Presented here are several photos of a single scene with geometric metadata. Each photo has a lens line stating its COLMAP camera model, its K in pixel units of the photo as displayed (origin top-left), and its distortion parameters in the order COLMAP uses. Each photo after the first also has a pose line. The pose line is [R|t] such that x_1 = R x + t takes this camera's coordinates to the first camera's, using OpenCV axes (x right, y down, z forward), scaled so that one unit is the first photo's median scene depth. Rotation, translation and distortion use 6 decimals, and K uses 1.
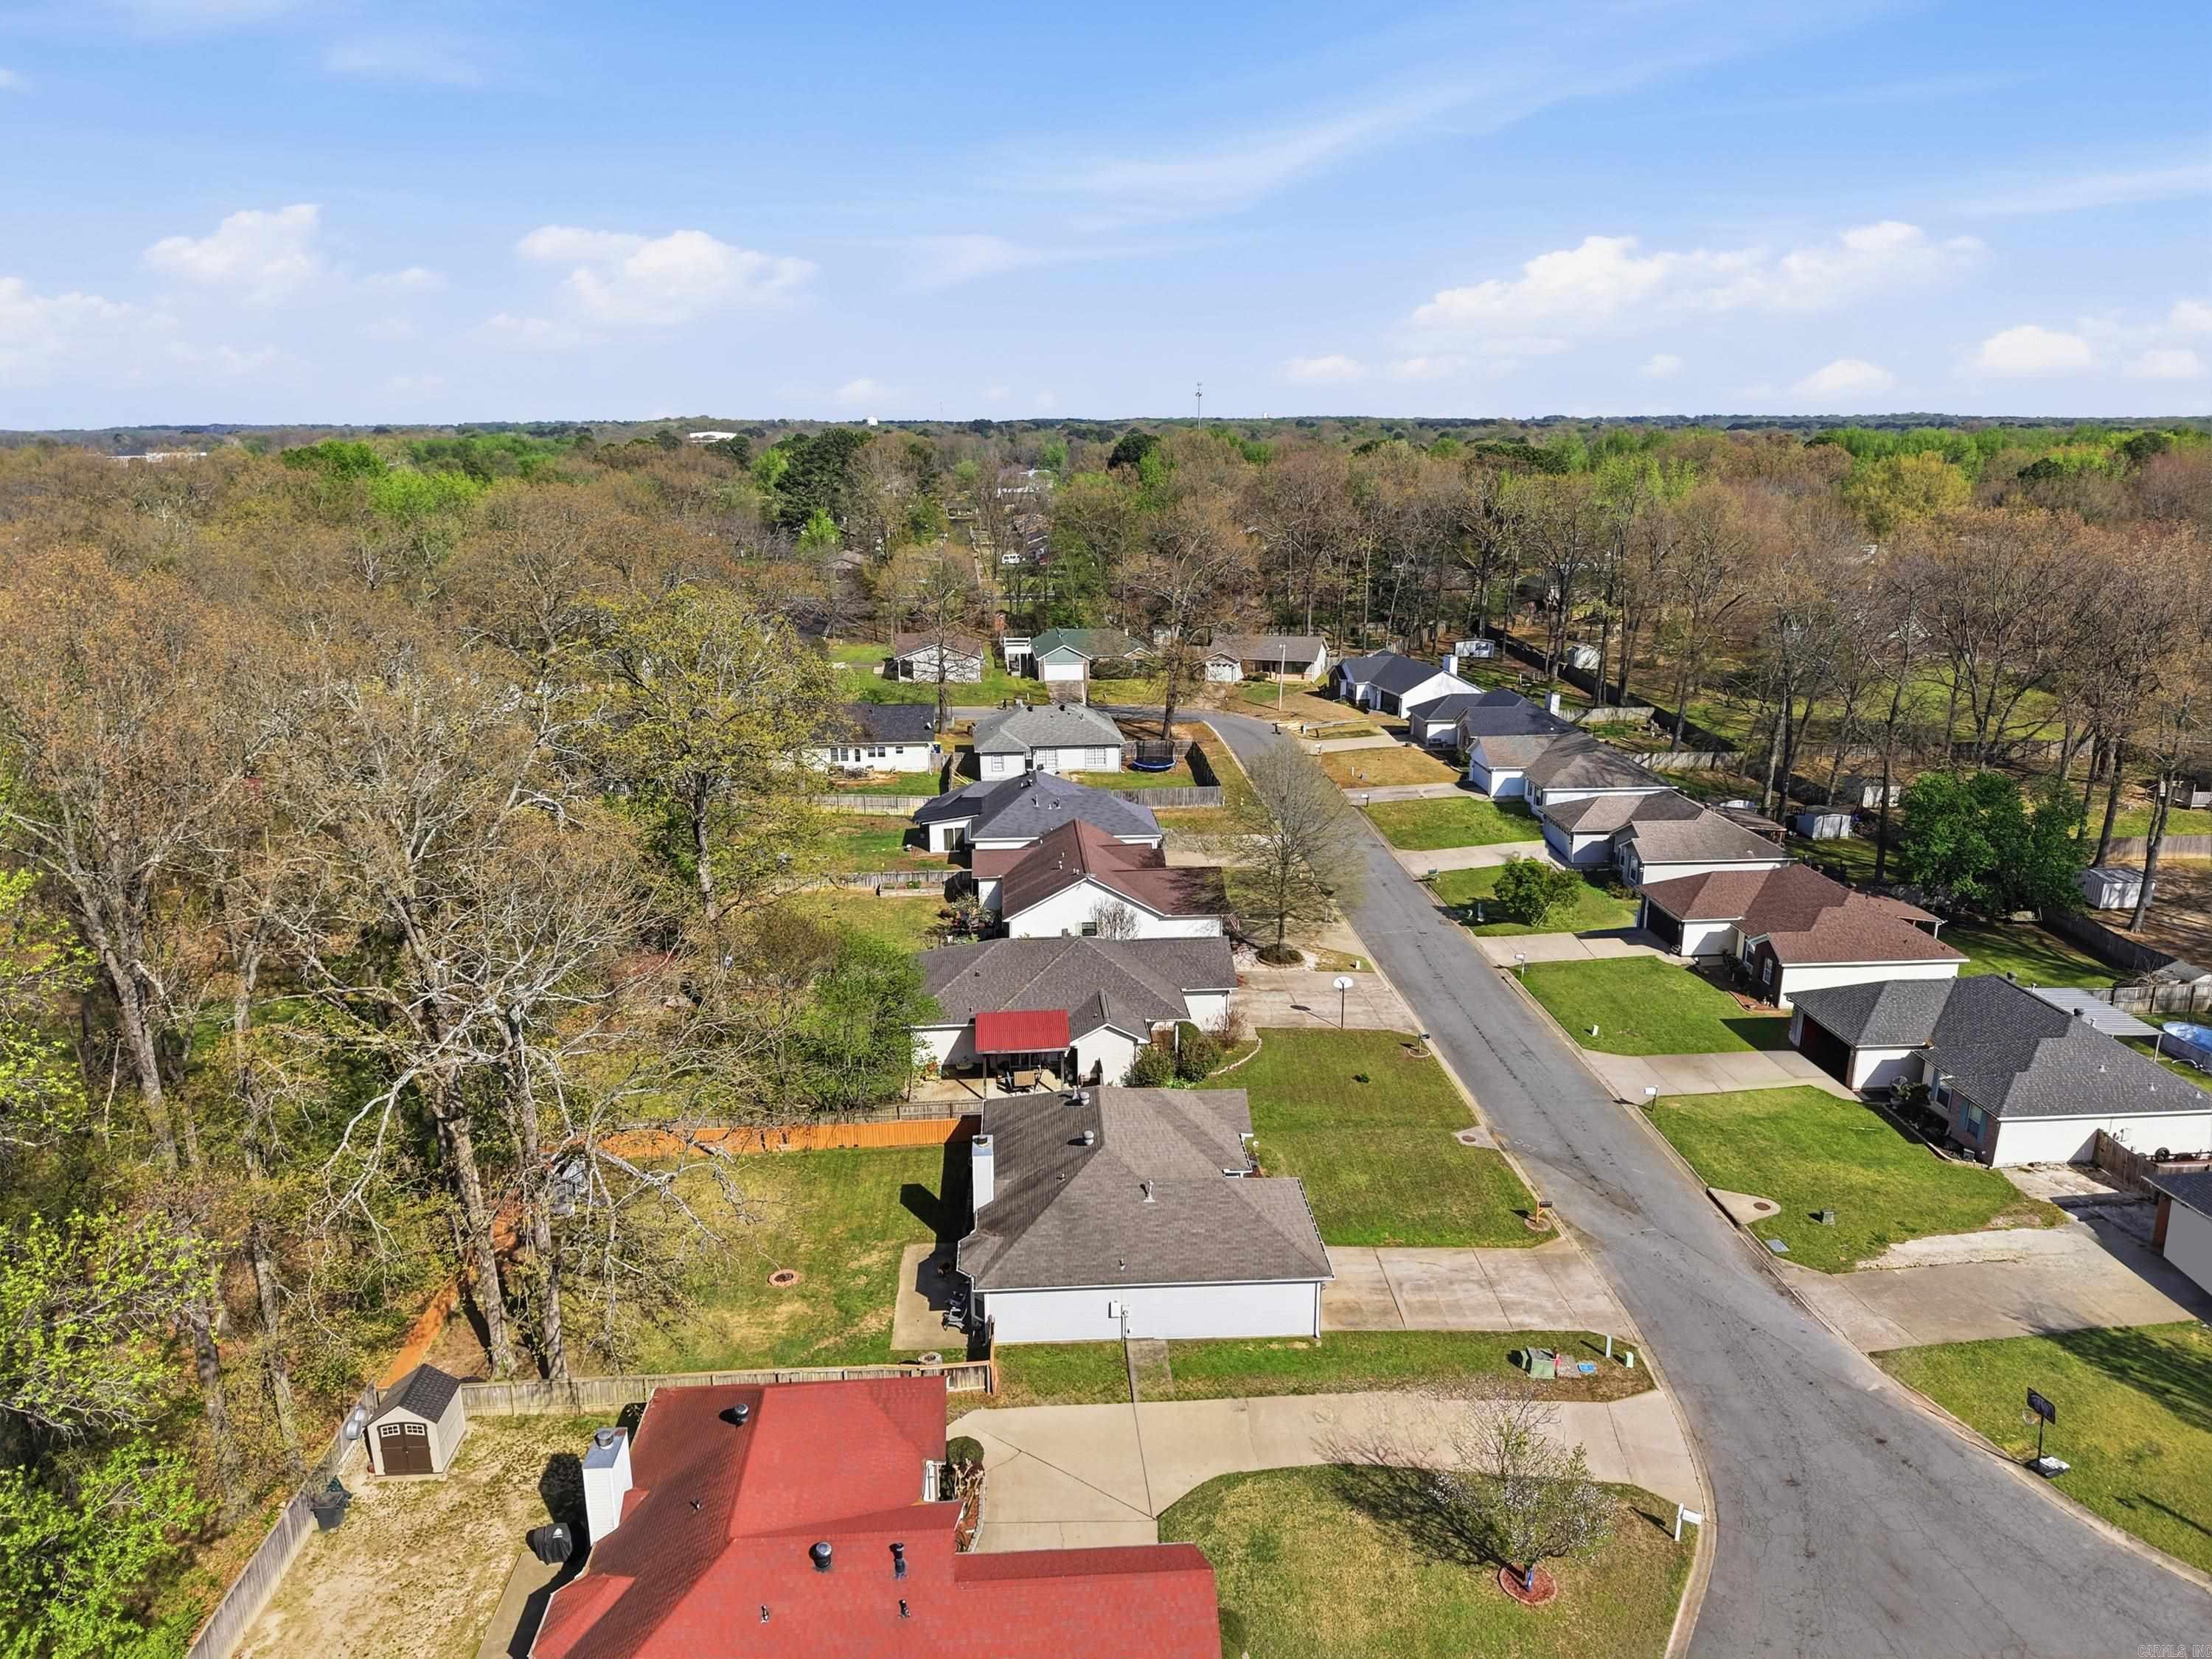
lens RADIAL K [[1479.8, 0, 1110.4], [0, 1479.8, 832.1], [0, 0, 1]] dist [0.026665, -0.017515]
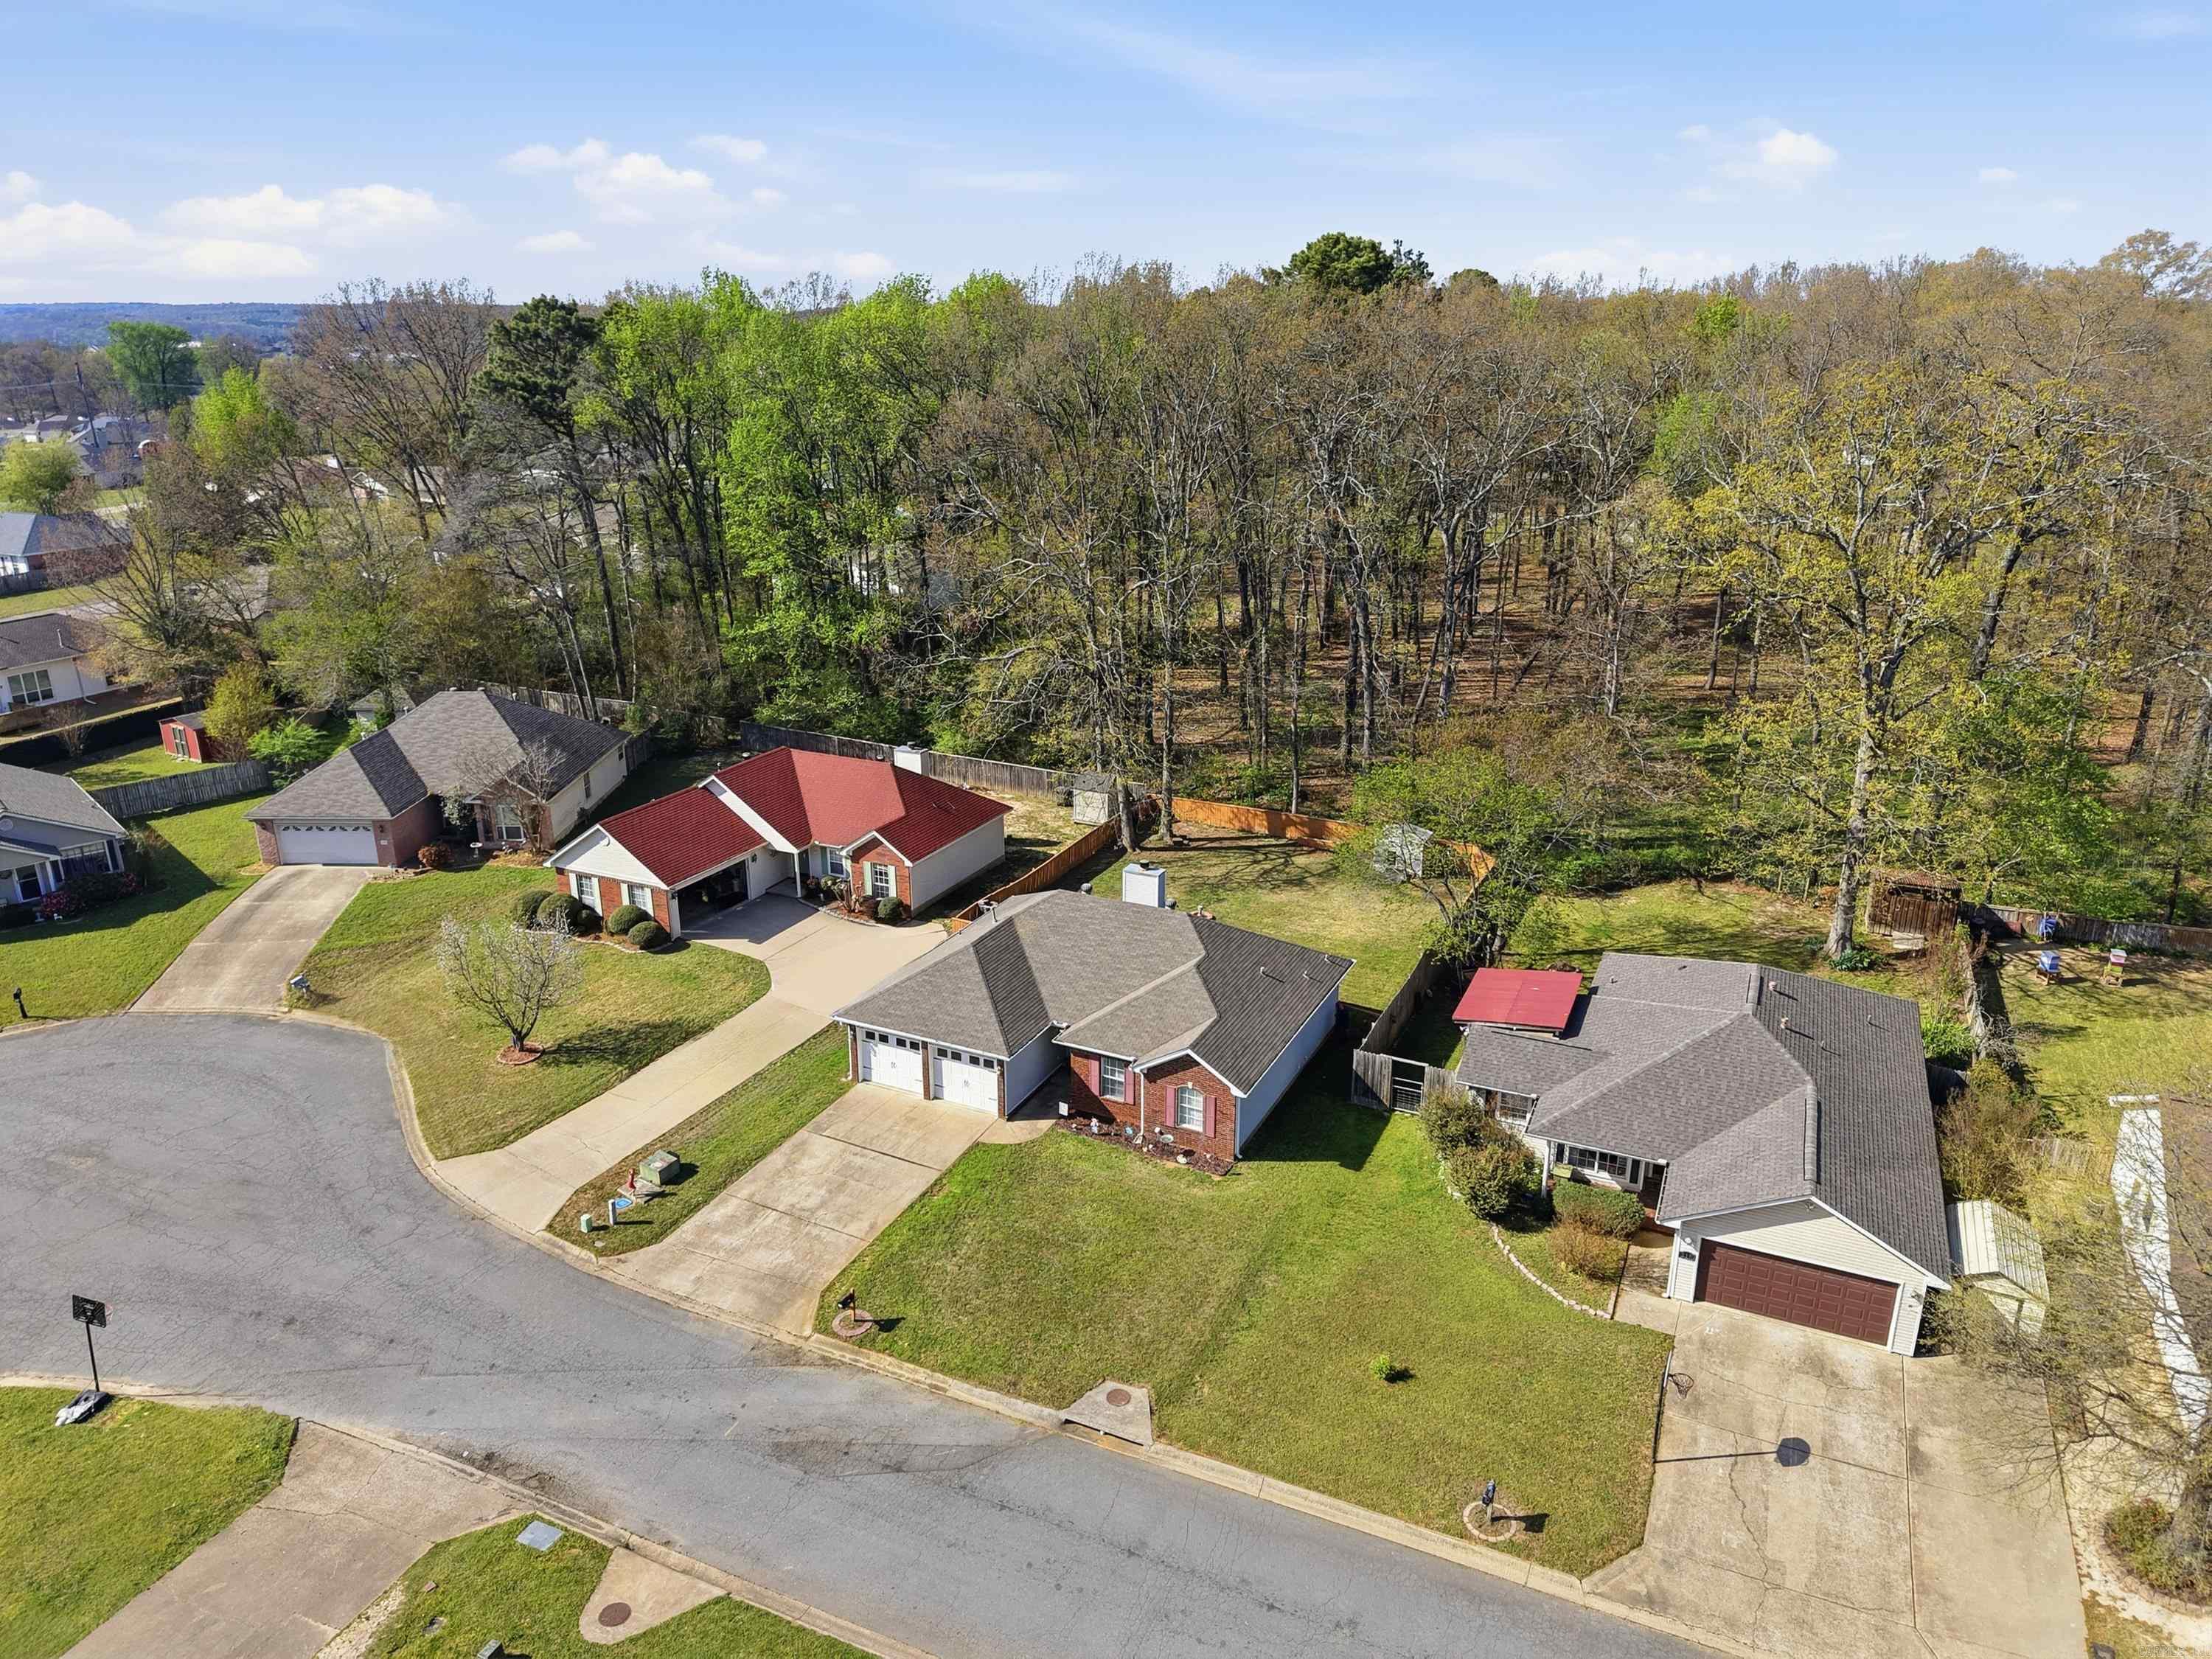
lens RADIAL K [[1479.8, 0, 1118.5], [0, 1479.8, 837.0], [0, 0, 1]] dist [0.026665, -0.017515]
pose [[-0.487847, 0.292195, -0.822573, 0.606610], [-0.228630, 0.866650, 0.443447, -0.207918], [0.842457, 0.404400, -0.355988, 1.065887]]
